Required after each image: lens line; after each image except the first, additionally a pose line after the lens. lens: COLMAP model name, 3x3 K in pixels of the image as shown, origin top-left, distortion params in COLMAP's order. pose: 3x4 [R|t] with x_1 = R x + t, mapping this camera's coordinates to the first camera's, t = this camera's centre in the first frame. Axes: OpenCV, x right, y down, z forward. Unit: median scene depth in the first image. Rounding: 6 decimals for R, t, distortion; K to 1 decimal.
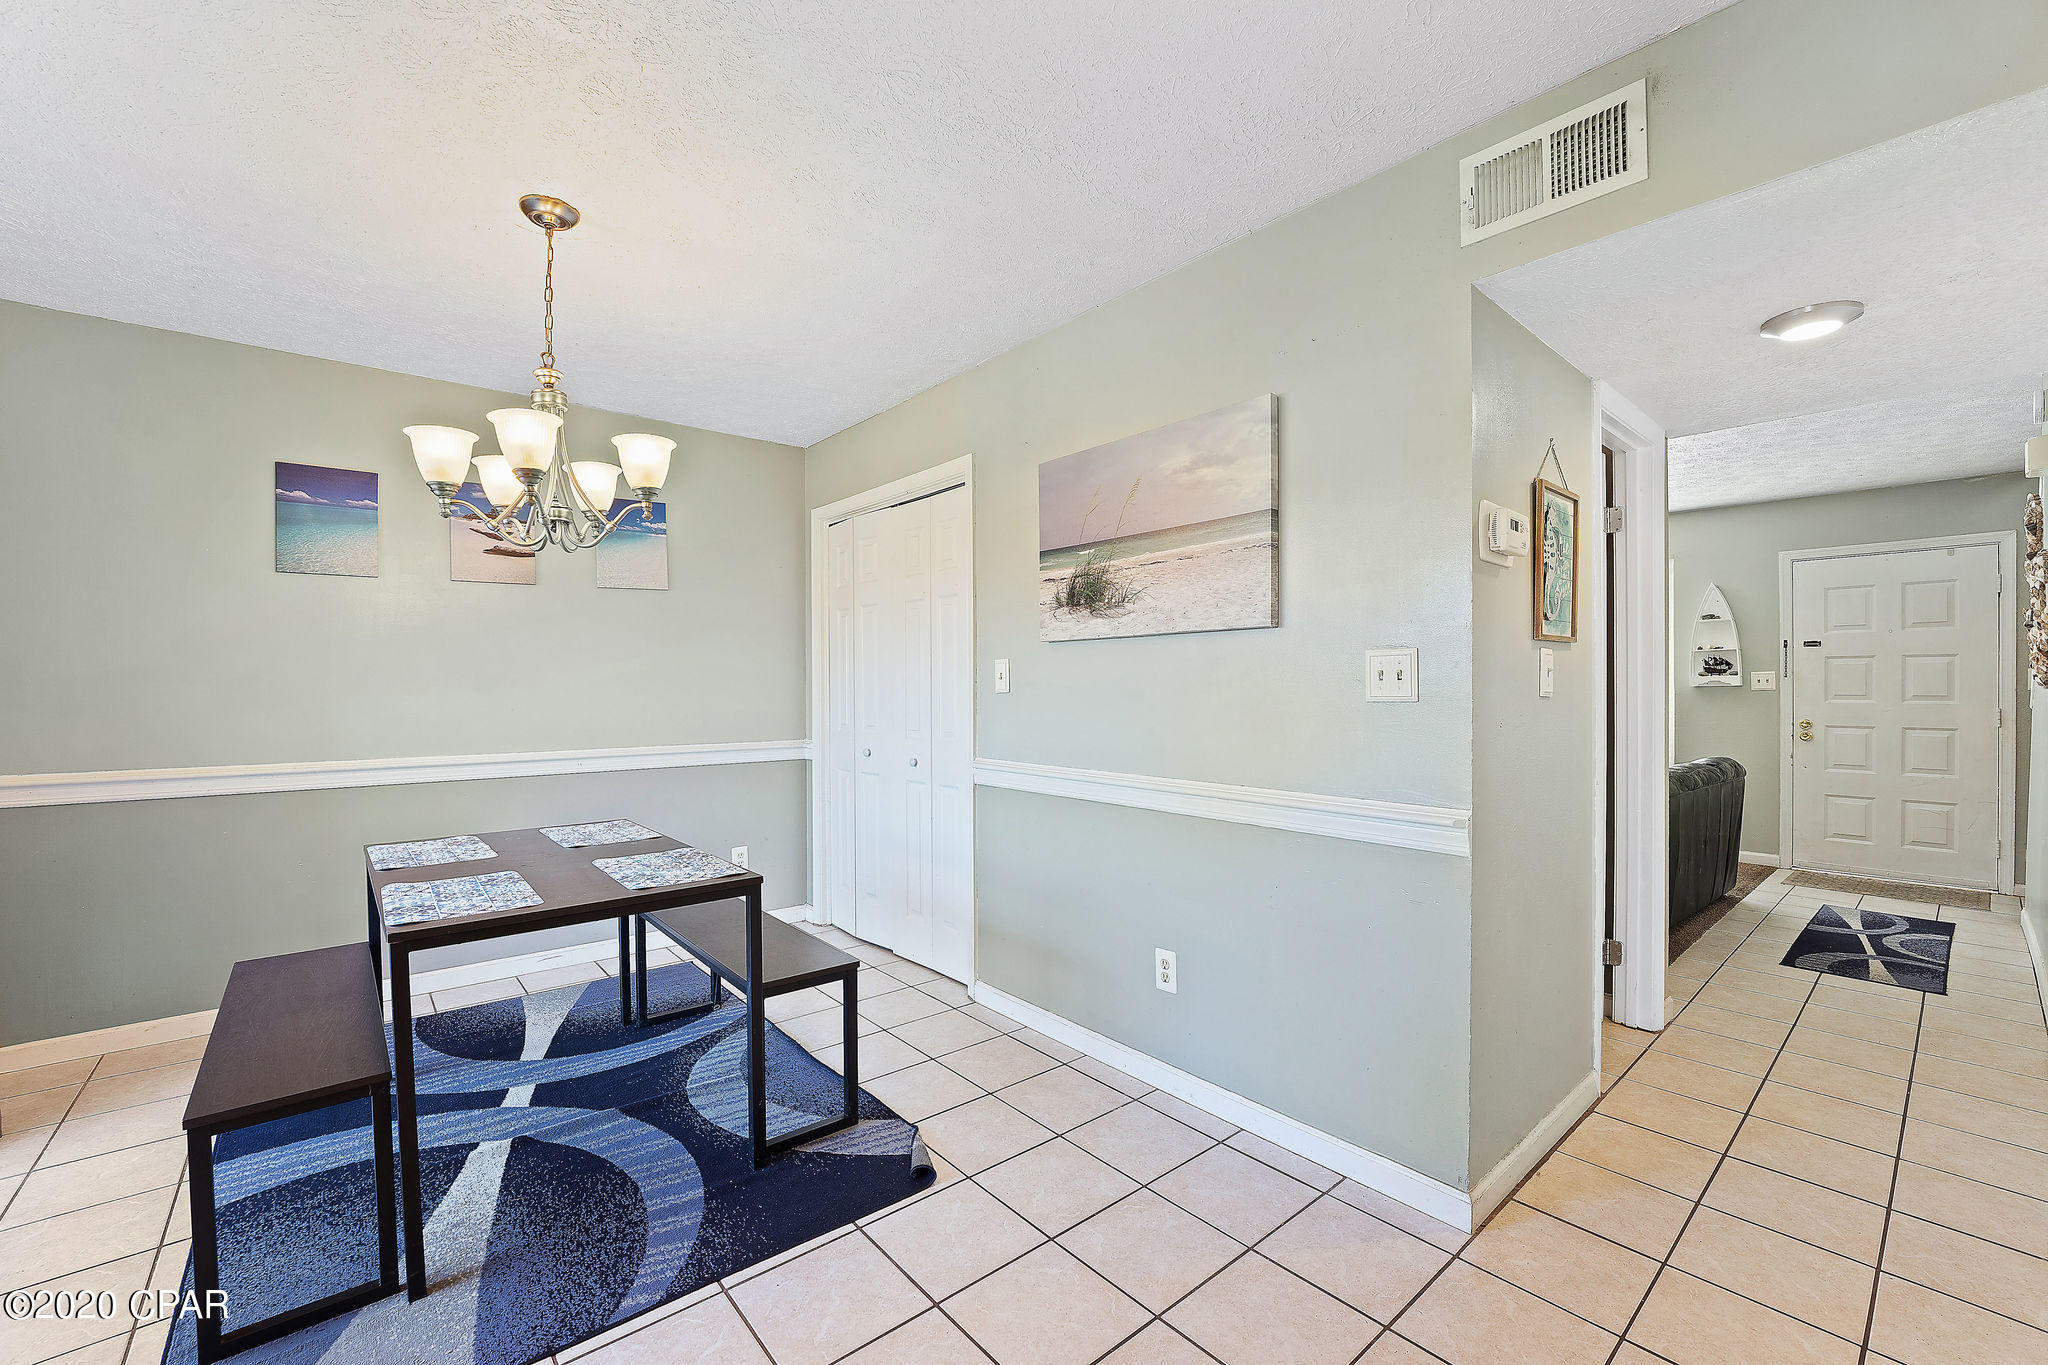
lens RADIAL K [[847.8, 0, 1017.5], [0, 847.8, 687.4], [0, 0, 1]] dist [0.009952, -0.000171]
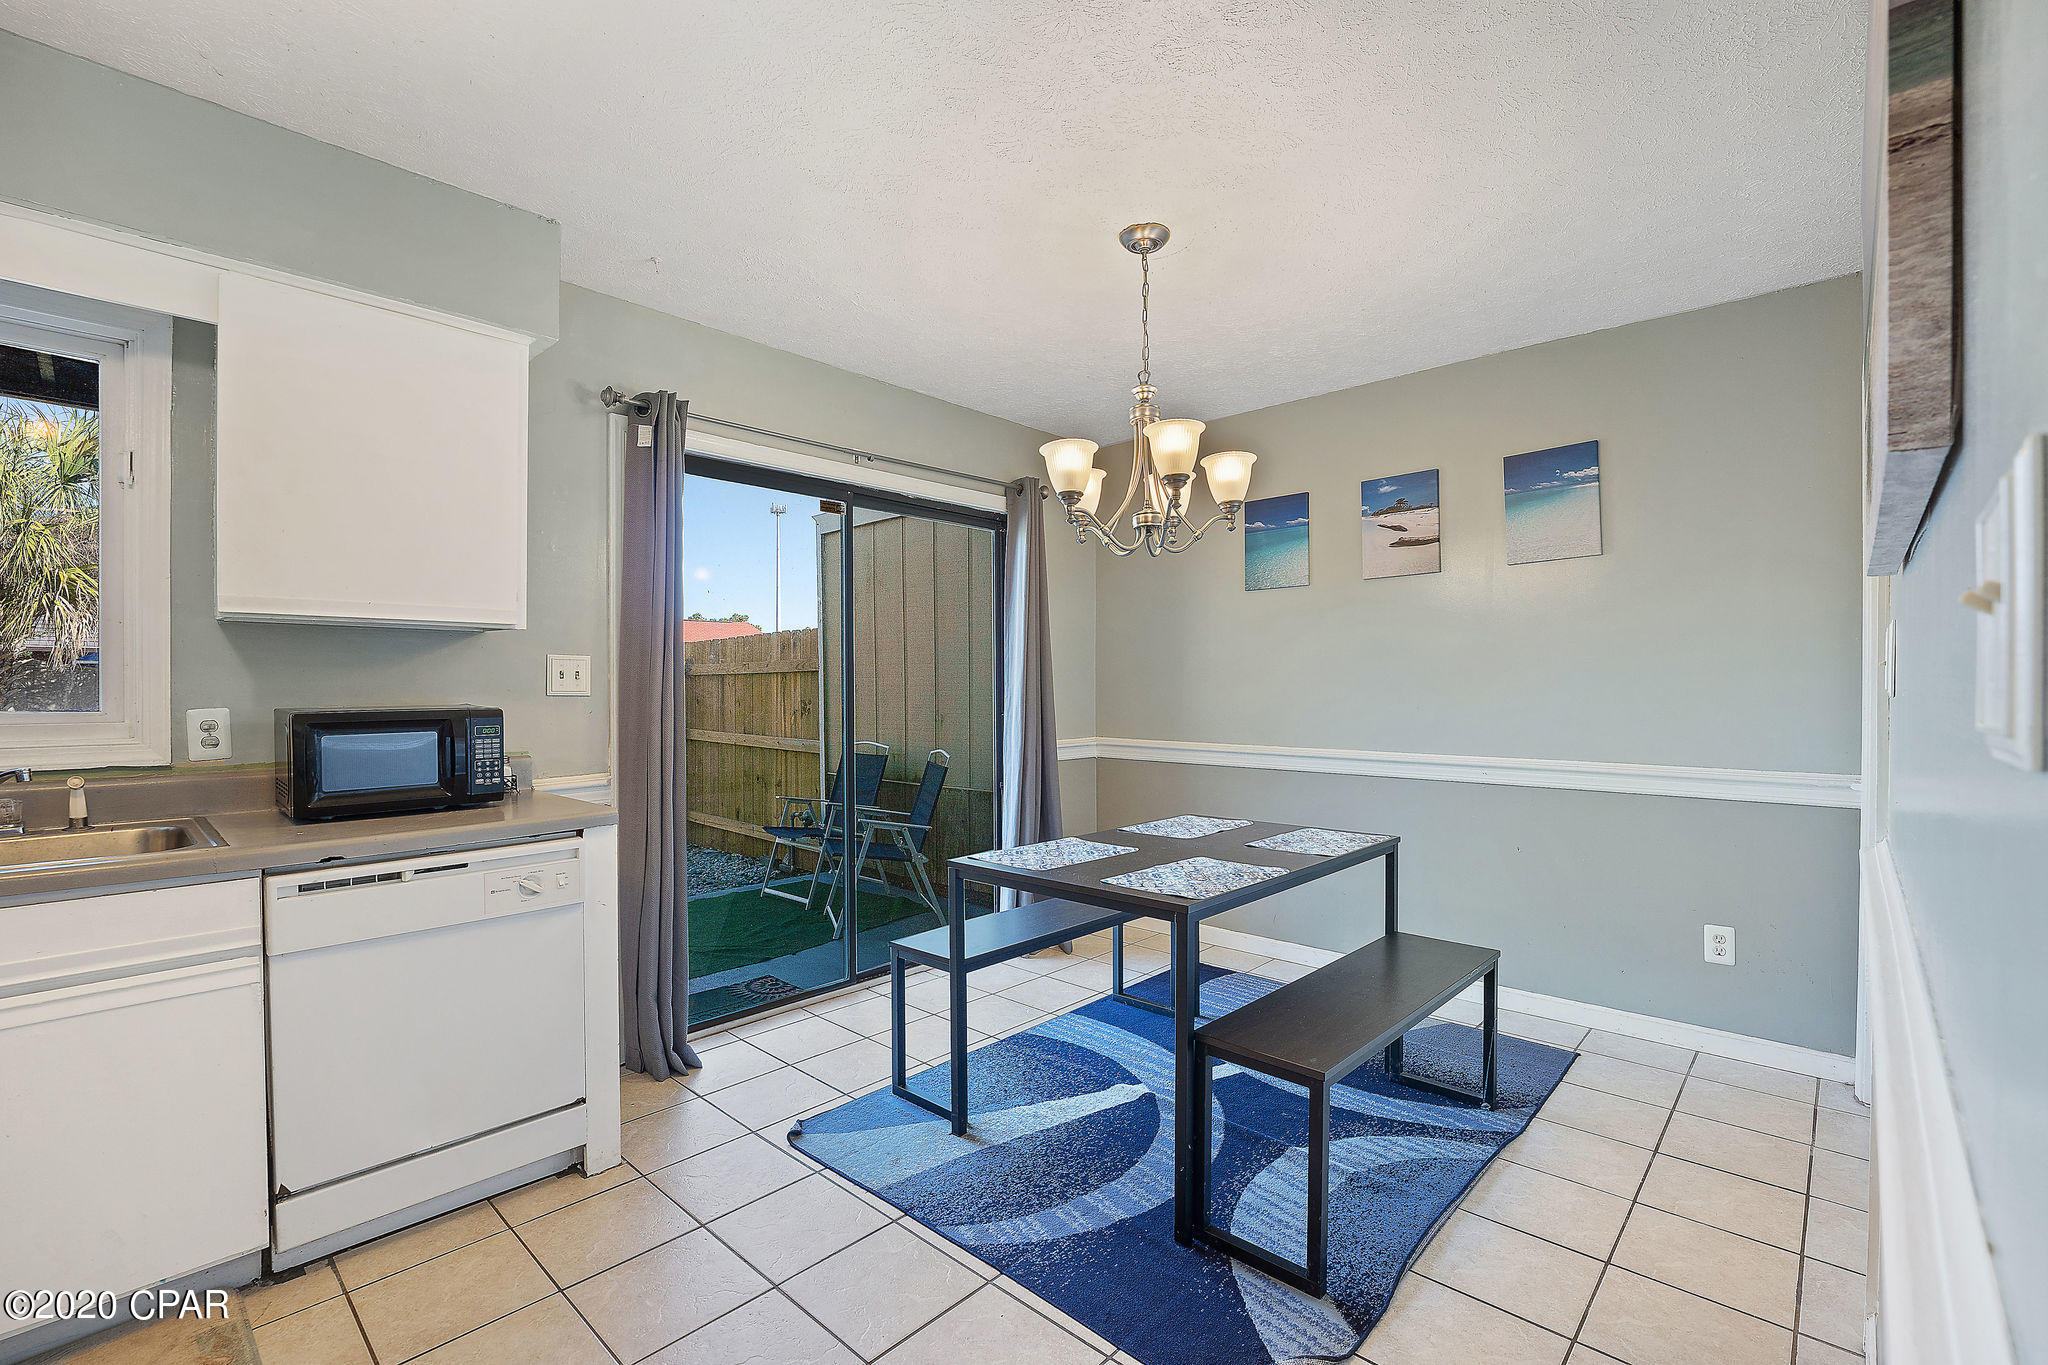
lens RADIAL K [[902.8, 0, 1017.4], [0, 902.8, 691.7], [0, 0, 1]] dist [-0.000886, 0.000150]
pose [[0.142165, 0.010196, -0.989790, 0.464529], [-0.003243, 0.999946, 0.009835, -0.000105], [0.989838, 0.001812, 0.142191, 0.577106]]
